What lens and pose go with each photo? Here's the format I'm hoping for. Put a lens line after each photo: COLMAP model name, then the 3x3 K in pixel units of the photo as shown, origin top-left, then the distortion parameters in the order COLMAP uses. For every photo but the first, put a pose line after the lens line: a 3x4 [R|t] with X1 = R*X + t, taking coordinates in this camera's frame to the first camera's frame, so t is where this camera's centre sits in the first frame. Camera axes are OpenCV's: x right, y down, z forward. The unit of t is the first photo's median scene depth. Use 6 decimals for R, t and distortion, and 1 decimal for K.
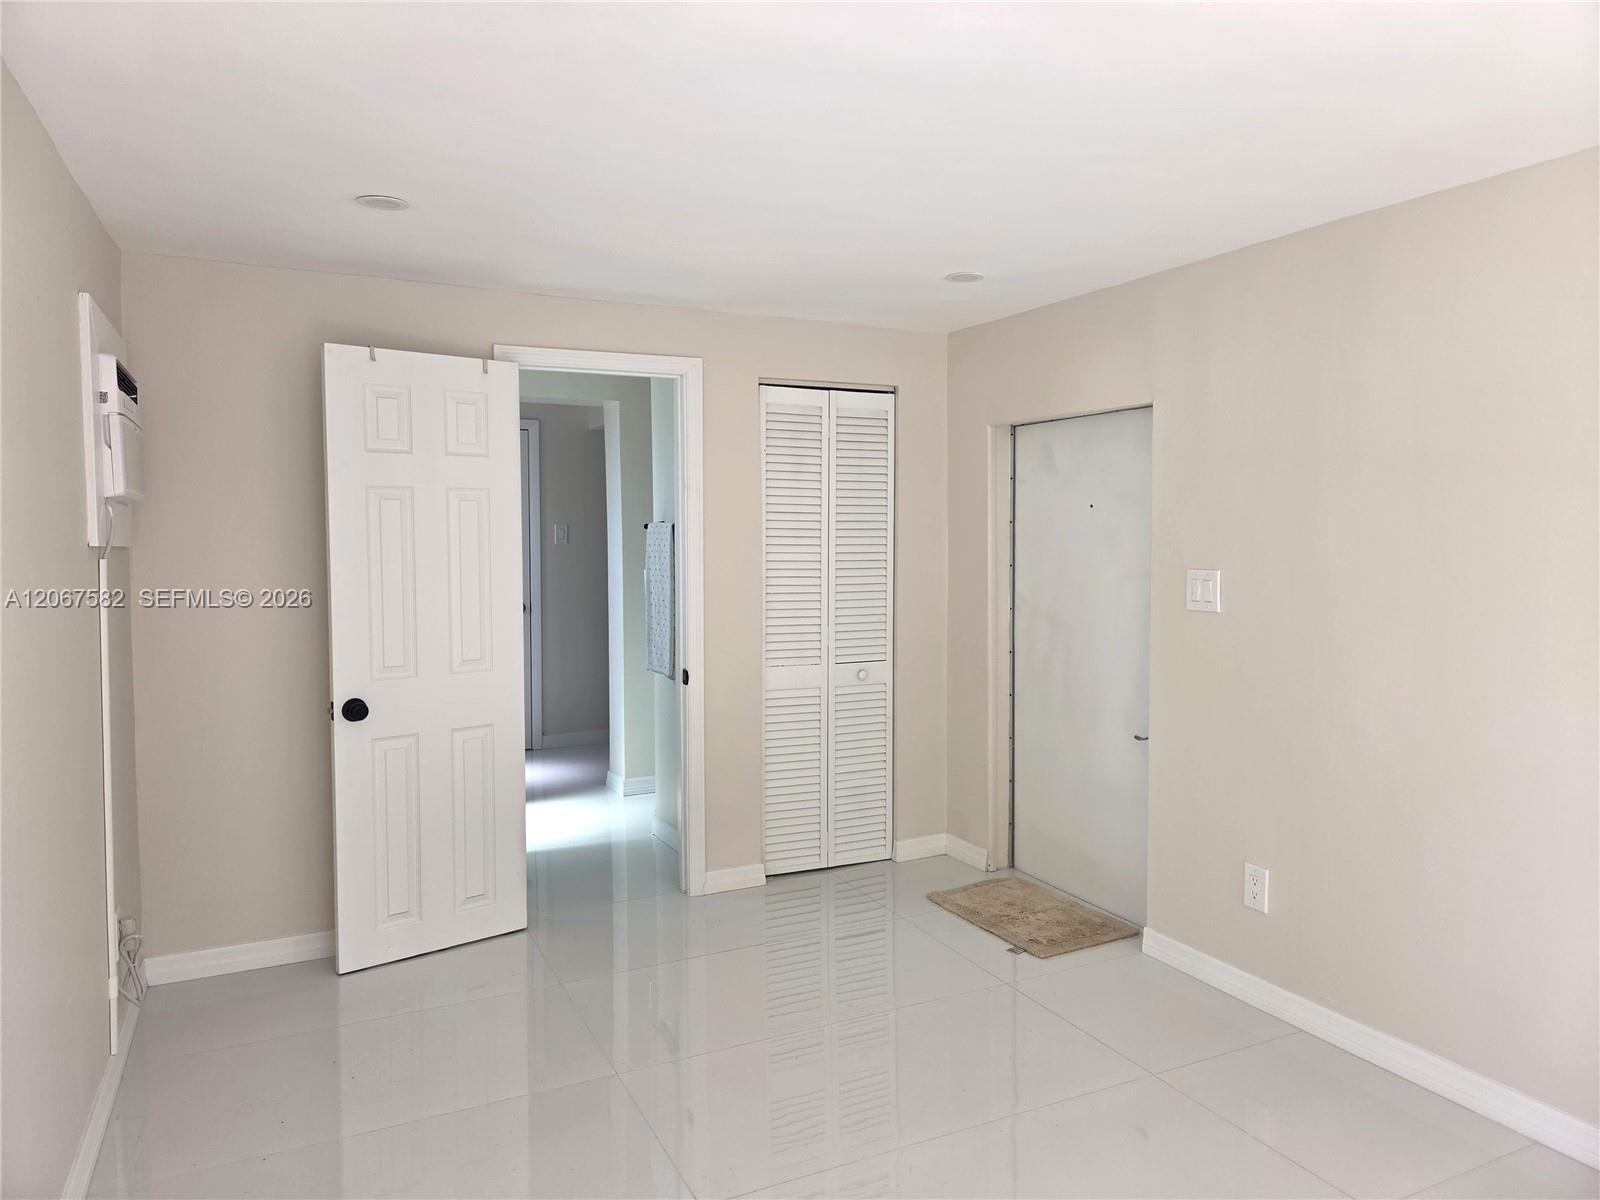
lens RADIAL K [[1074.5, 0, 793.8], [0, 1074.5, 594.4], [0, 0, 1]] dist [0.091217, -0.100791]
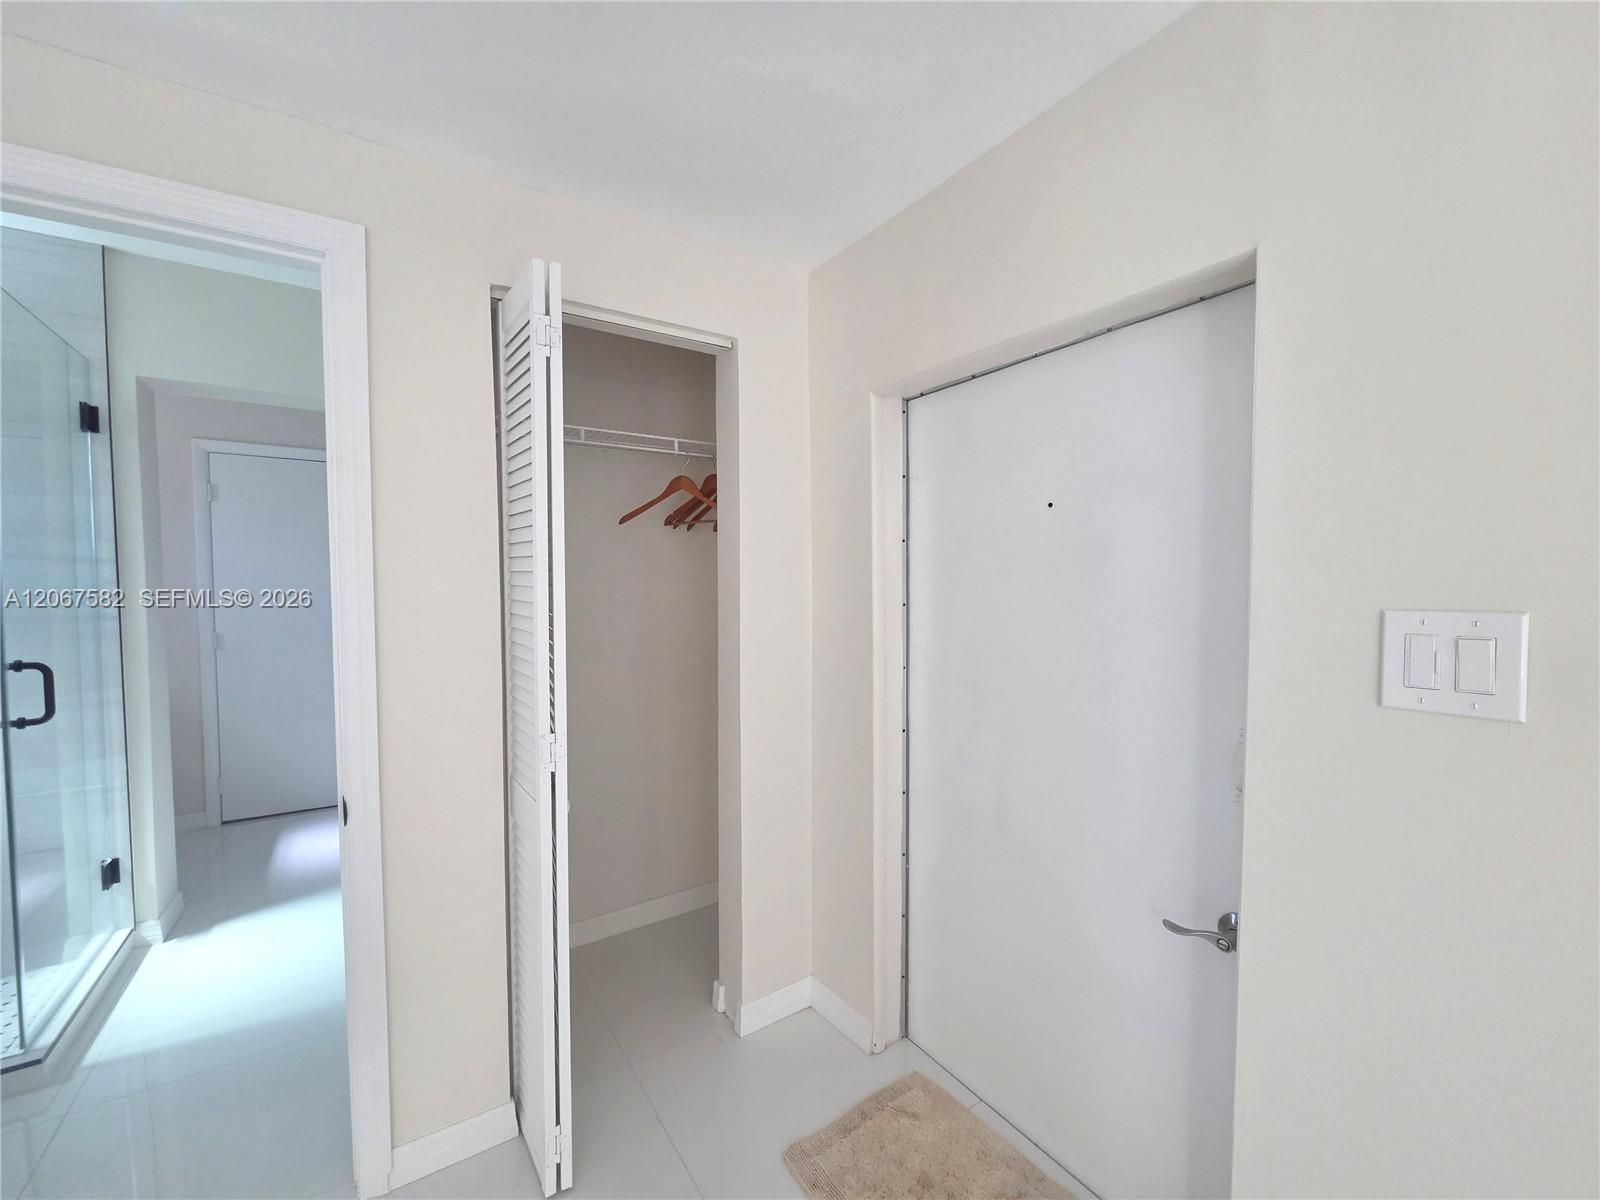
lens RADIAL K [[653.8, 0, 791.7], [0, 653.8, 617.1], [0, 0, 1]] dist [-0.002063, -0.000364]
pose [[0.992082, -0.005618, 0.125463, 0.080054], [0.007349, 0.999884, -0.013332, -0.014094], [-0.125373, 0.014148, 0.992009, 0.606875]]
